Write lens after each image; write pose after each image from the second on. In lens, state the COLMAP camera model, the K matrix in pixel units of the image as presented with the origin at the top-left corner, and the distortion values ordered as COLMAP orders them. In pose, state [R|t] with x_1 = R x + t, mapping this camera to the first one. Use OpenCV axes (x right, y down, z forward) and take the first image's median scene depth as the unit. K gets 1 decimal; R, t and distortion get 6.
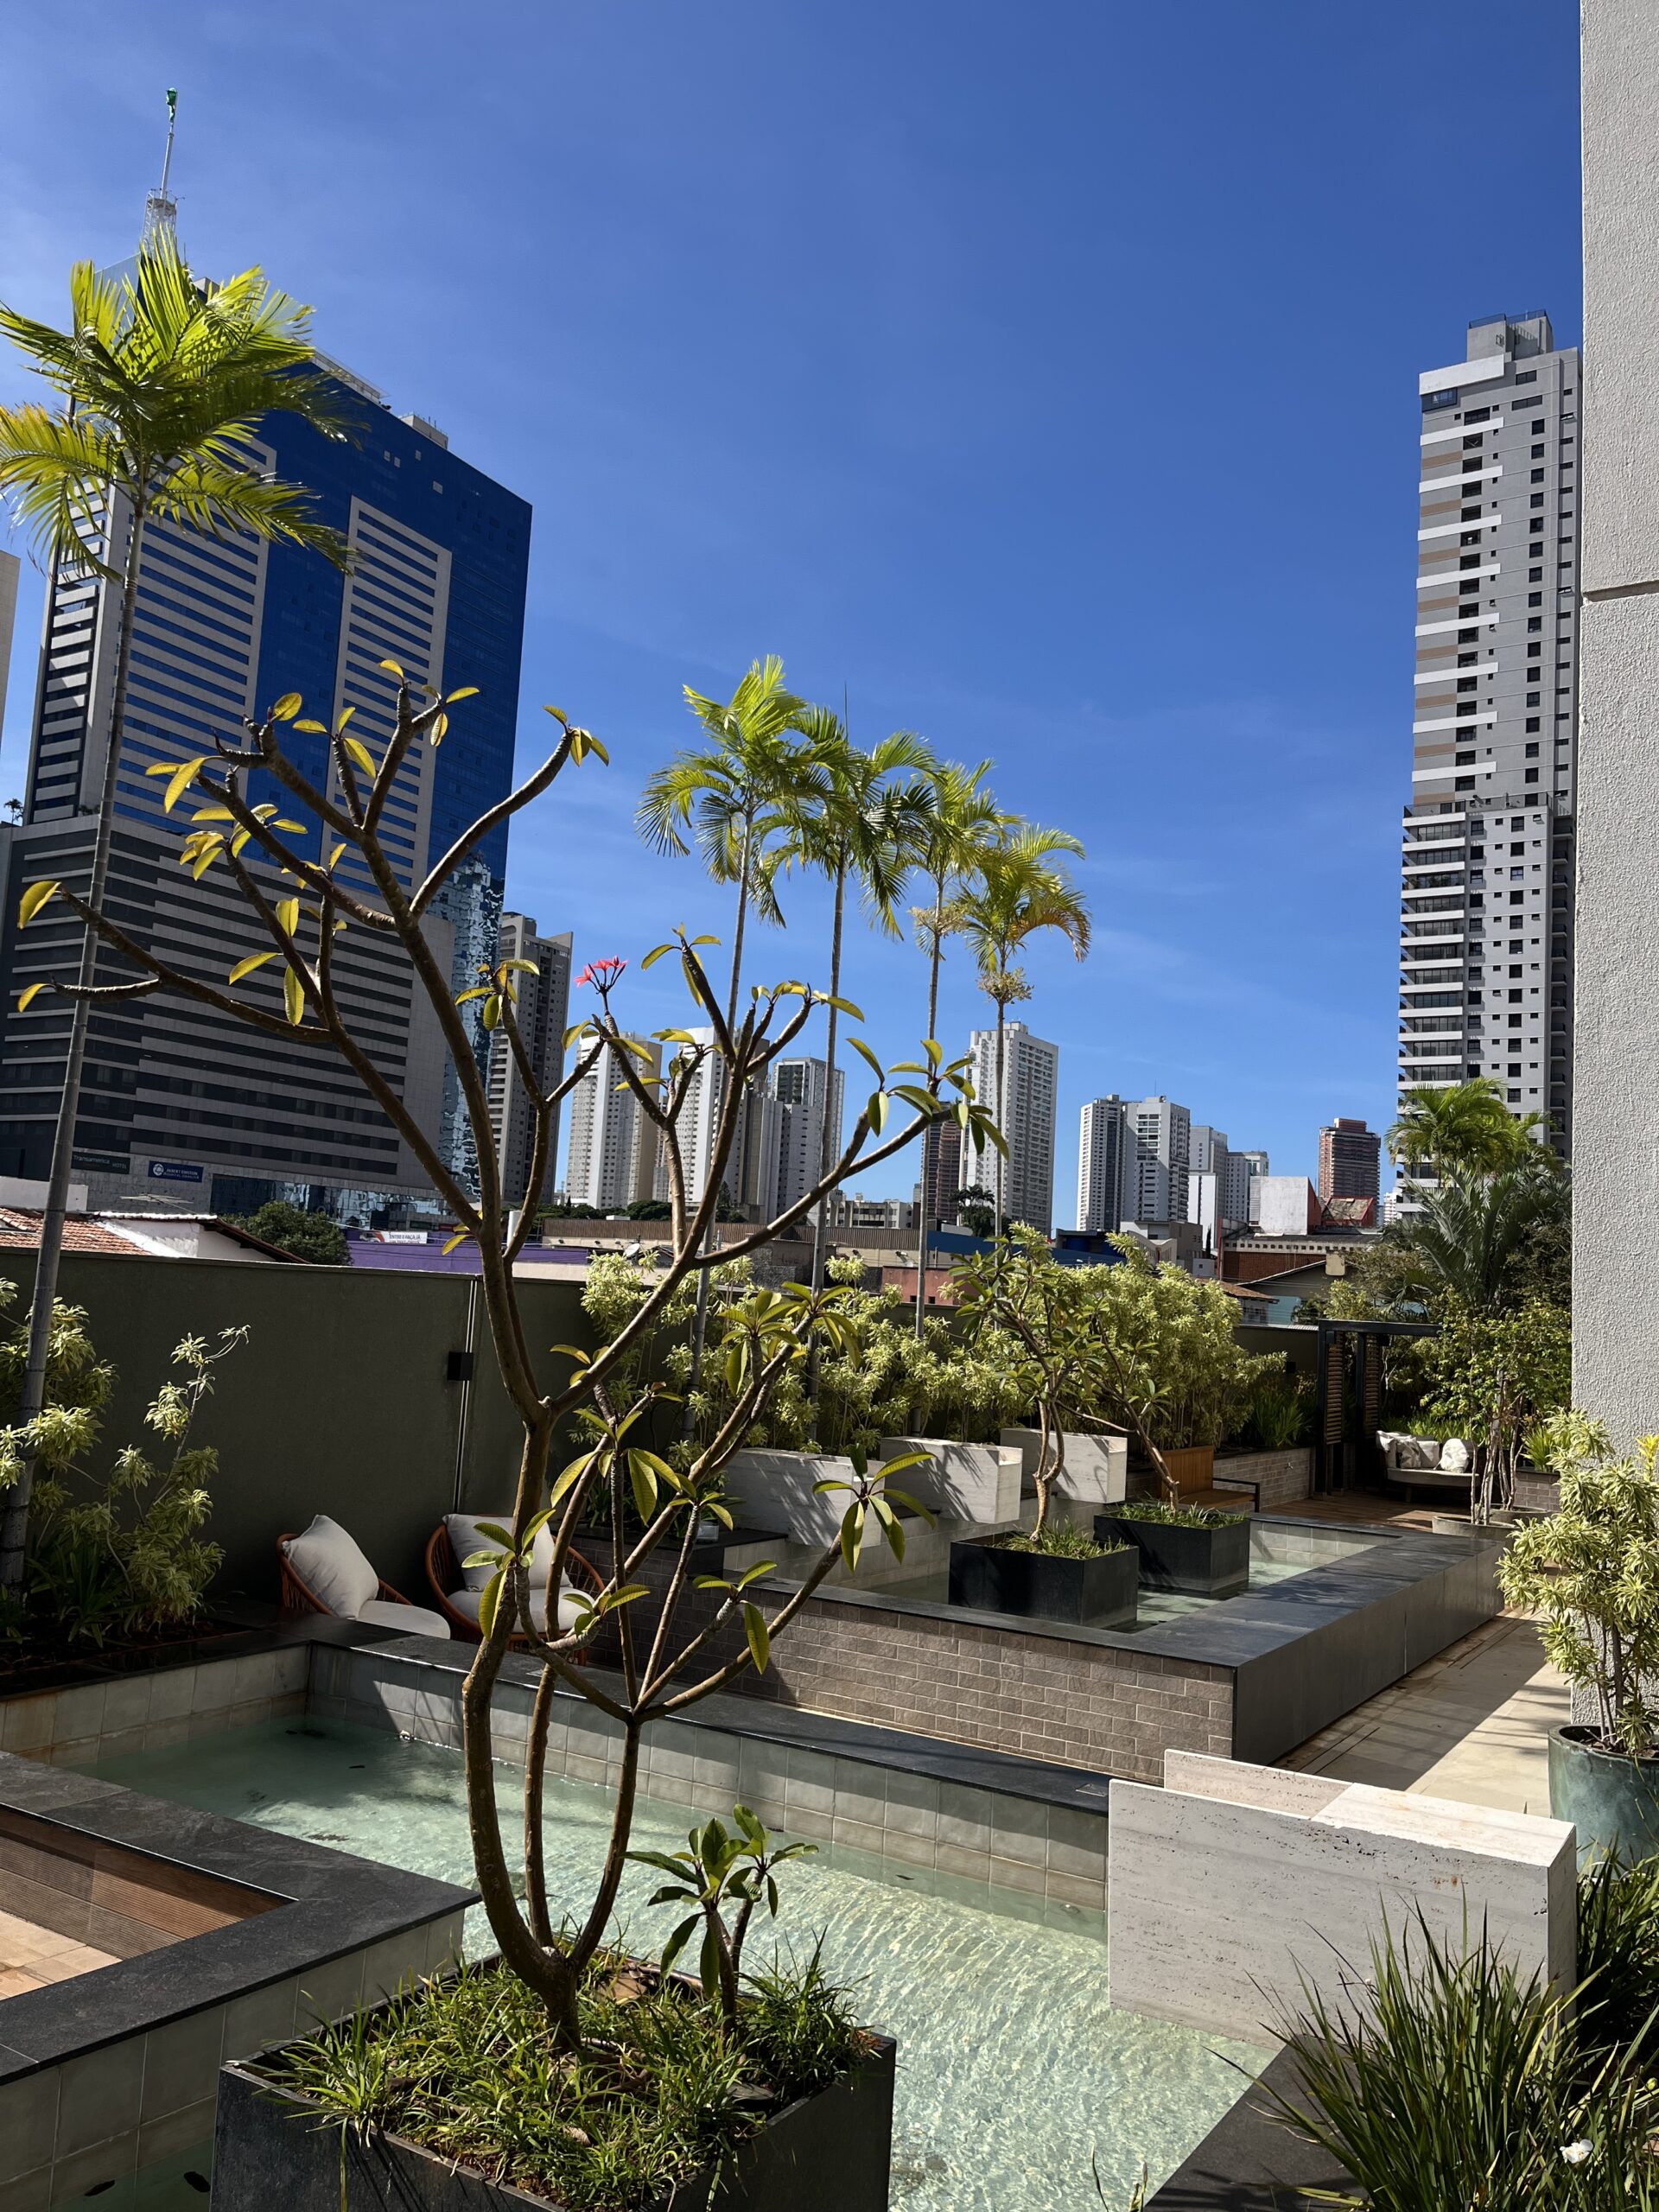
lens RADIAL K [[1686.0, 0, 830.9], [0, 1686.0, 1106.5], [0, 0, 1]] dist [0.032419, -0.008218]
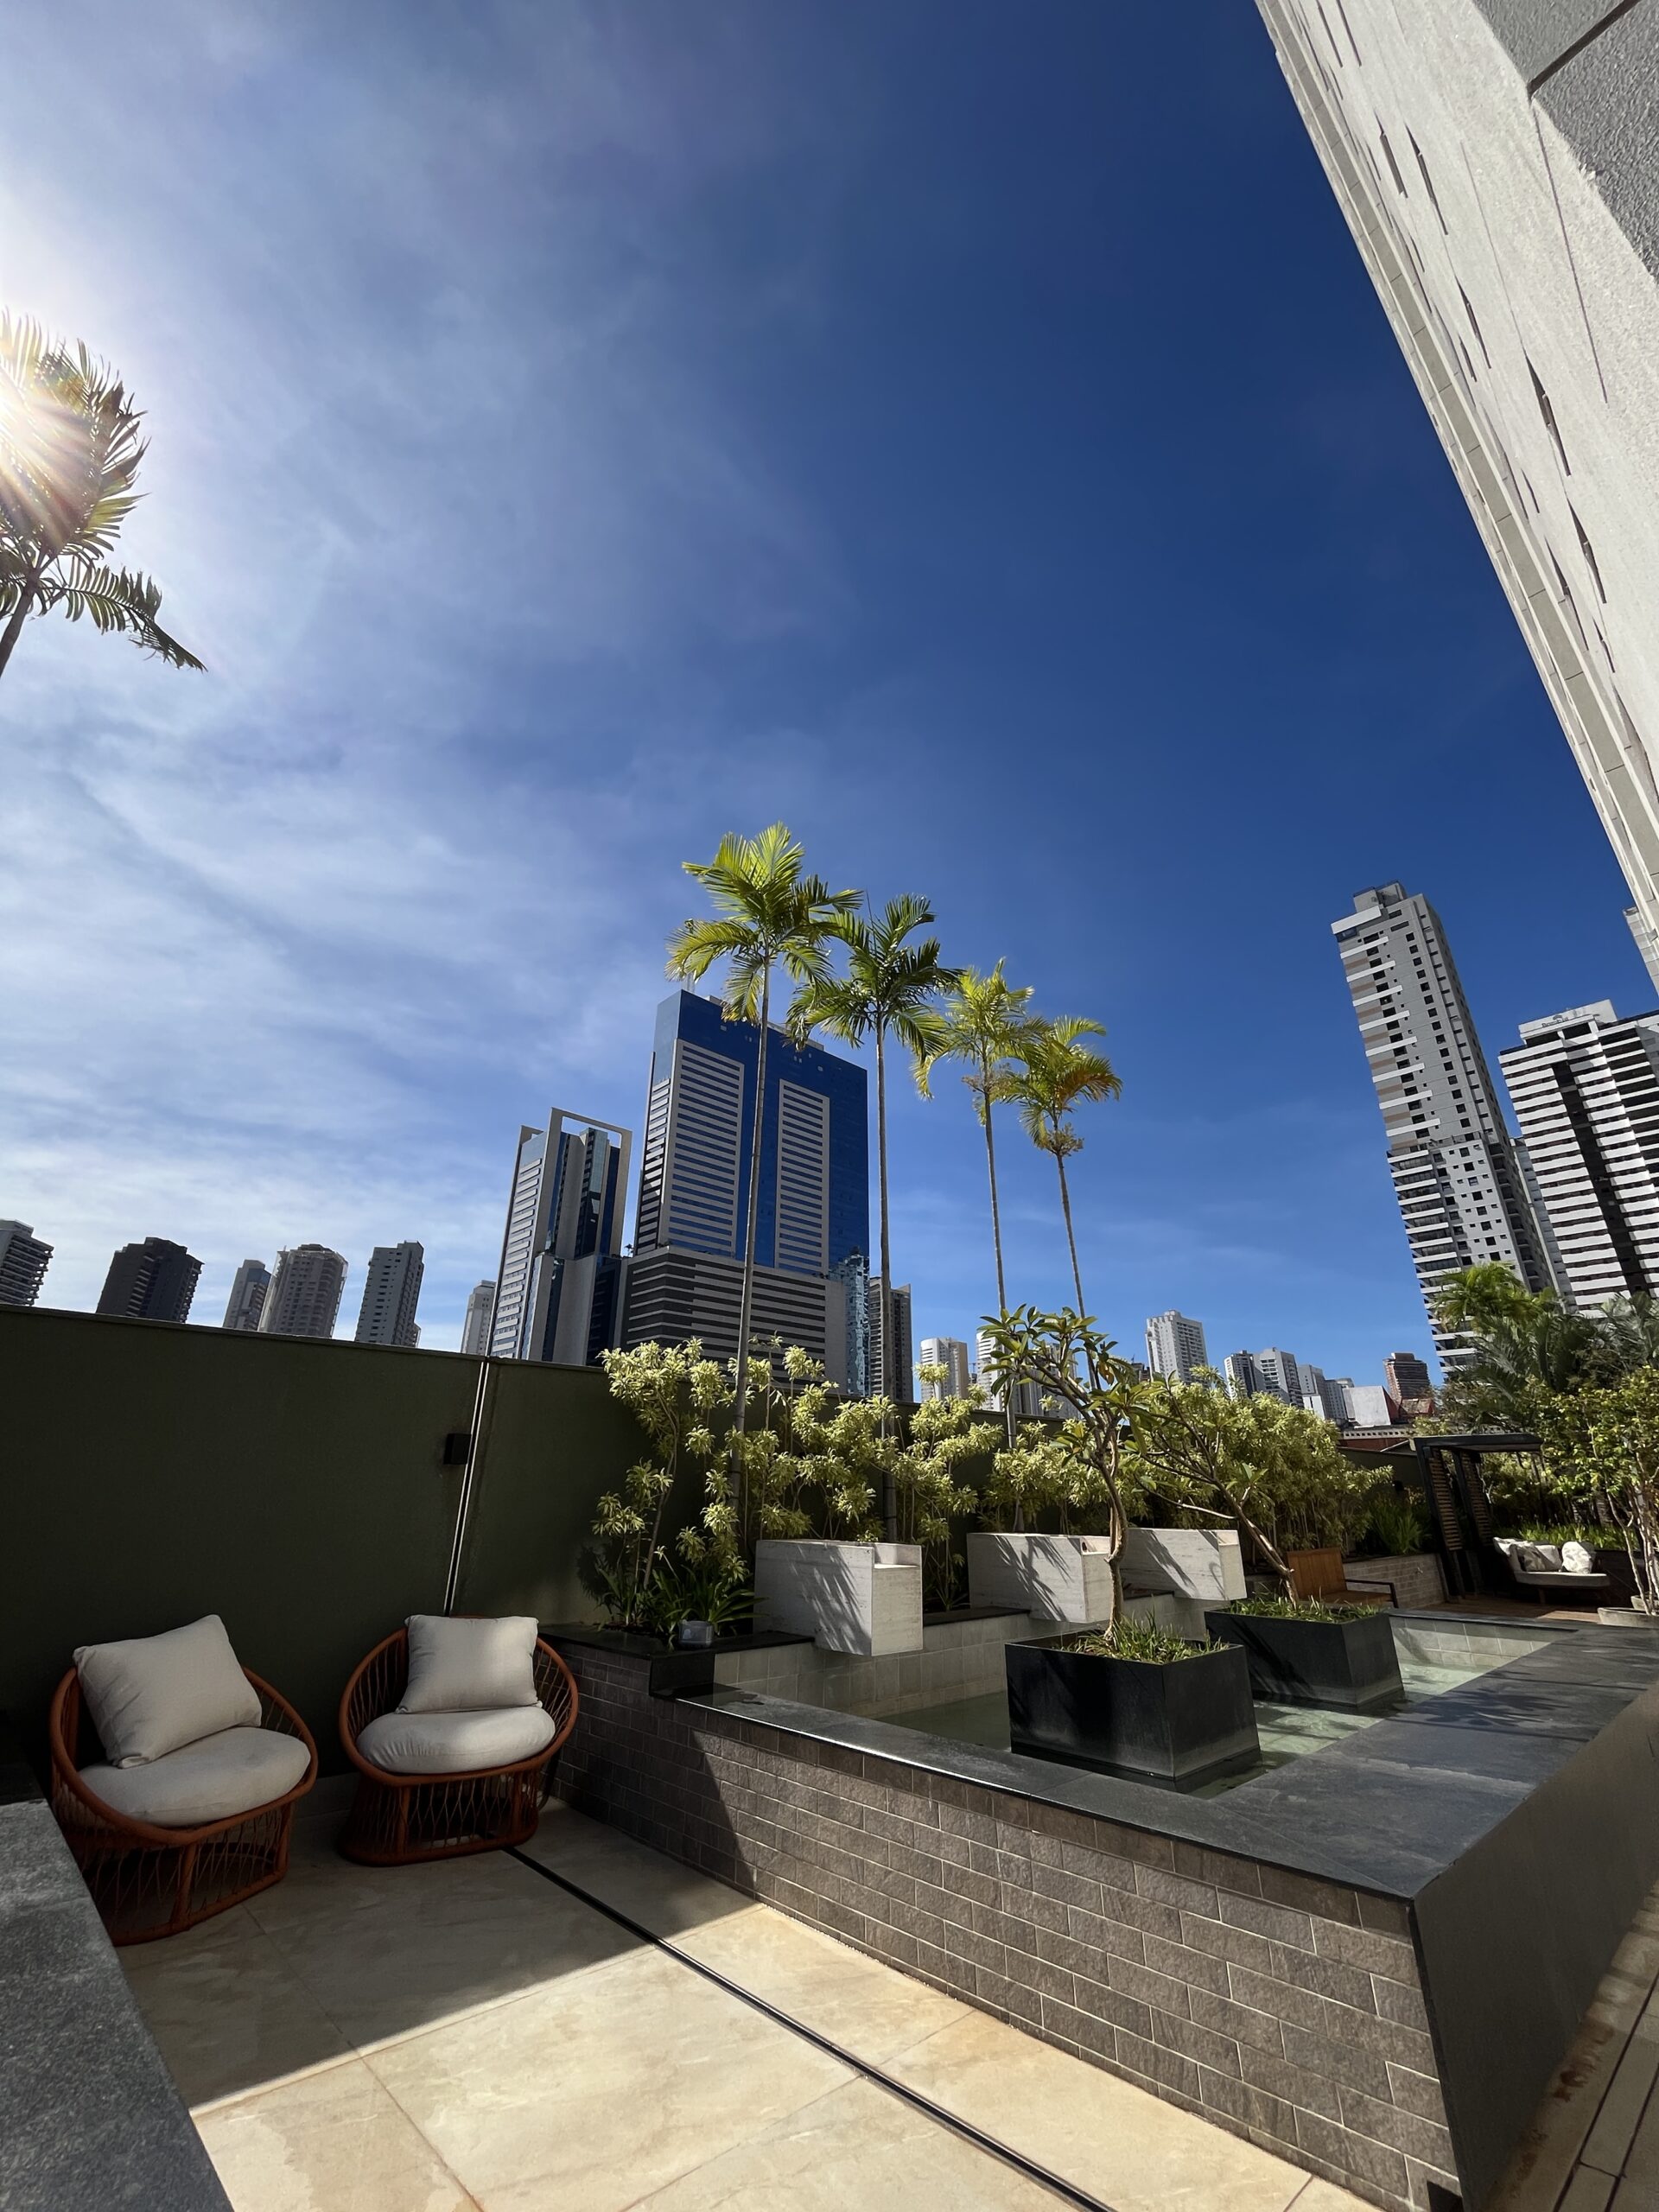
lens RADIAL K [[894.8, 0, 825.5], [0, 894.8, 1108.0], [0, 0, 1]] dist [-0.009001, 0.003722]
pose [[0.963383, -0.149178, -0.222800, 0.053916], [0.076585, 0.949416, -0.304539, 0.056694], [0.256960, 0.276325, 0.926076, 0.209673]]
